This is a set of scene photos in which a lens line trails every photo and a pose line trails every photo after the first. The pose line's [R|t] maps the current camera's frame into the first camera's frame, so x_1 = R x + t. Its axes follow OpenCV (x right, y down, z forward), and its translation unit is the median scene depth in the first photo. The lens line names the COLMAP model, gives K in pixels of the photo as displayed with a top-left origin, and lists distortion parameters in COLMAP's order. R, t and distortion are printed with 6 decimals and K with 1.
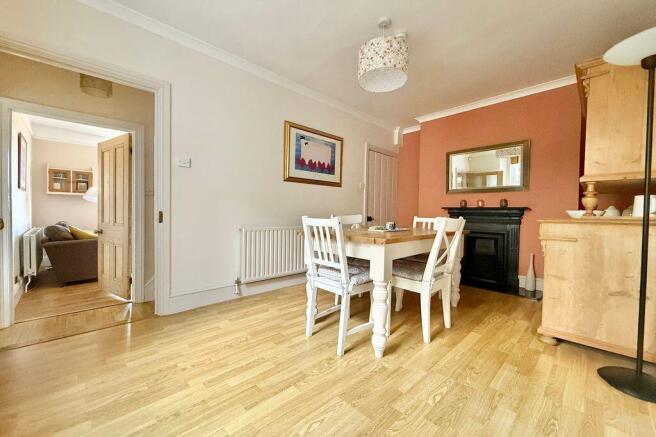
lens RADIAL K [[260.6, 0, 326.3], [0, 260.6, 218.5], [0, 0, 1]] dist [-0.000279, -0.000771]
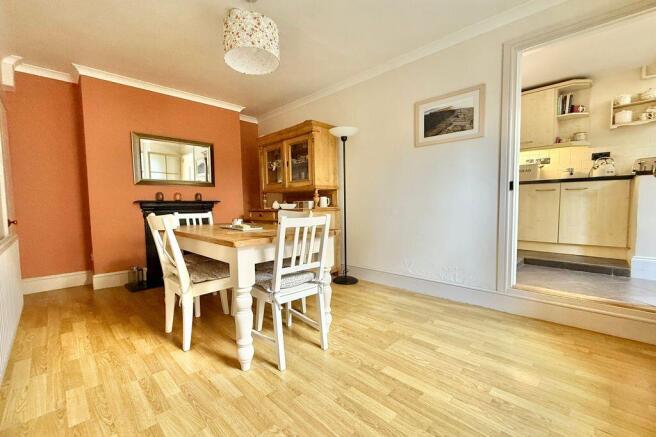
lens RADIAL K [[280.5, 0, 327.1], [0, 280.5, 222.5], [0, 0, 1]] dist [-0.003012, -0.000456]
pose [[-0.013576, -0.078232, 0.996843, -0.983955], [0.036818, 0.996219, 0.078685, -0.050765], [-0.999230, 0.037770, -0.010644, 0.972420]]
